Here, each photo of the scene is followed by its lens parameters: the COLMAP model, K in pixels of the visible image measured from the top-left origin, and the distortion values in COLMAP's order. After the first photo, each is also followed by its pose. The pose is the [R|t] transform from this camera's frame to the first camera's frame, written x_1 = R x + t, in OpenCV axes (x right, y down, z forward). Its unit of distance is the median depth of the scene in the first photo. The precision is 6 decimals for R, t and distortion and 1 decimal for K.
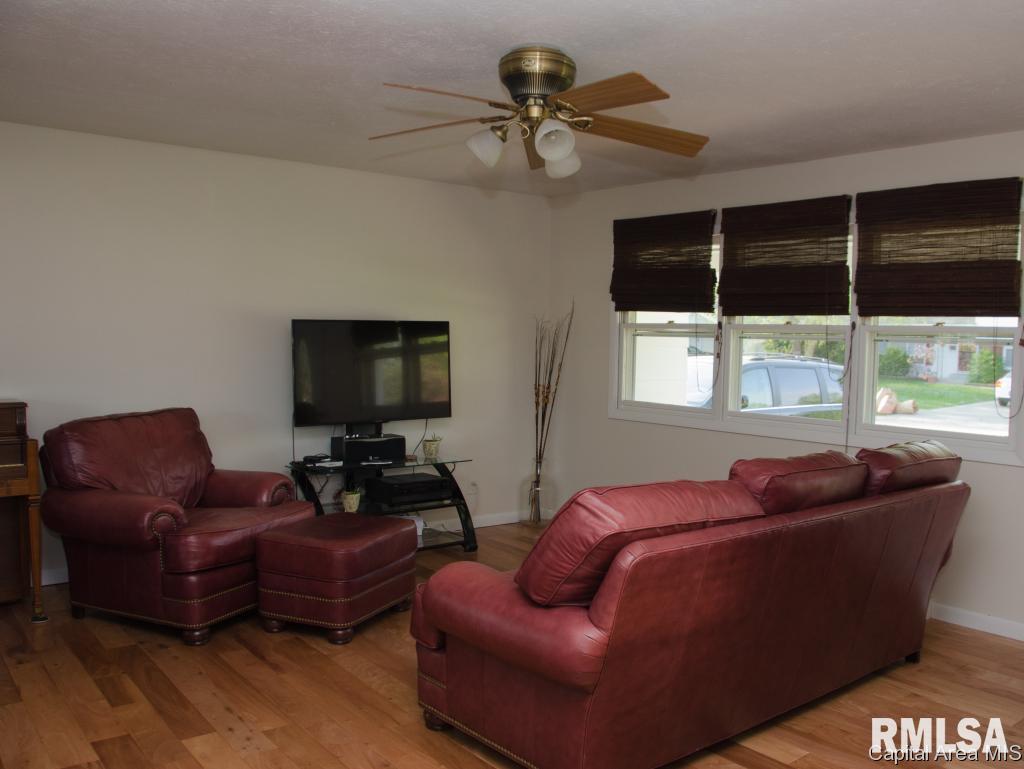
lens RADIAL K [[861.2, 0, 512.0], [0, 861.2, 384.5], [0, 0, 1]] dist [-0.088962, -0.000680]
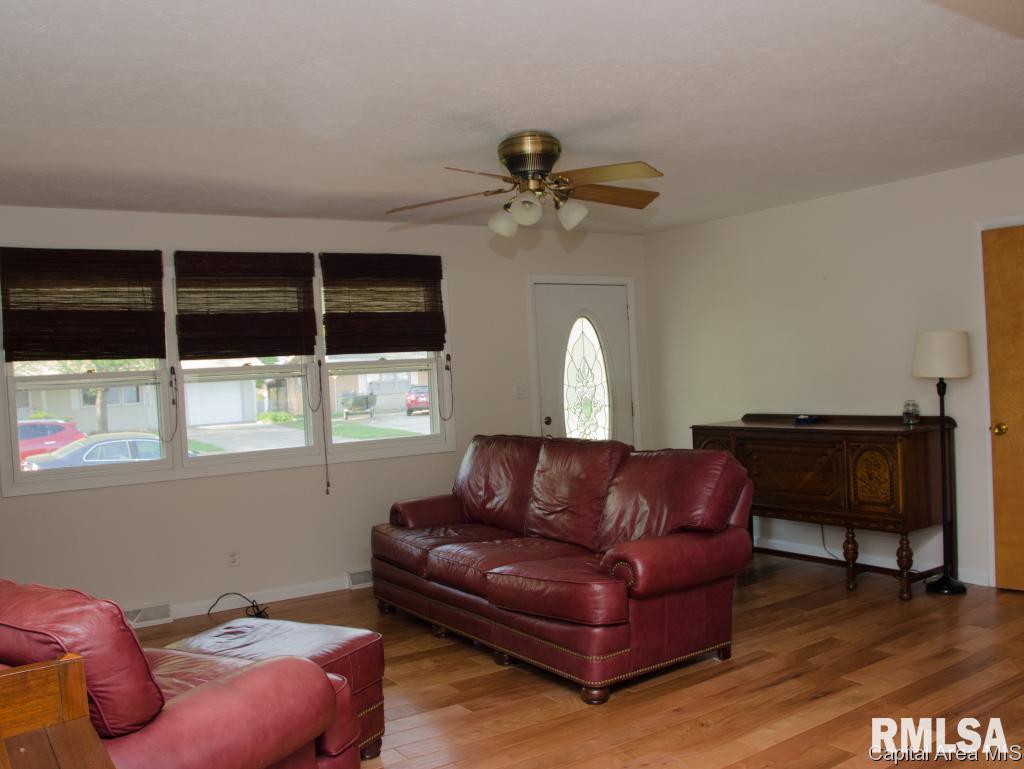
lens RADIAL K [[904.7, 0, 512.0], [0, 904.7, 384.5], [0, 0, 1]] dist [-0.053755, -0.005779]
pose [[0.143958, -0.045516, 0.988536, -0.815378], [0.113863, 0.993069, 0.029143, -0.046113], [-0.983011, 0.108362, 0.148143, 0.554184]]
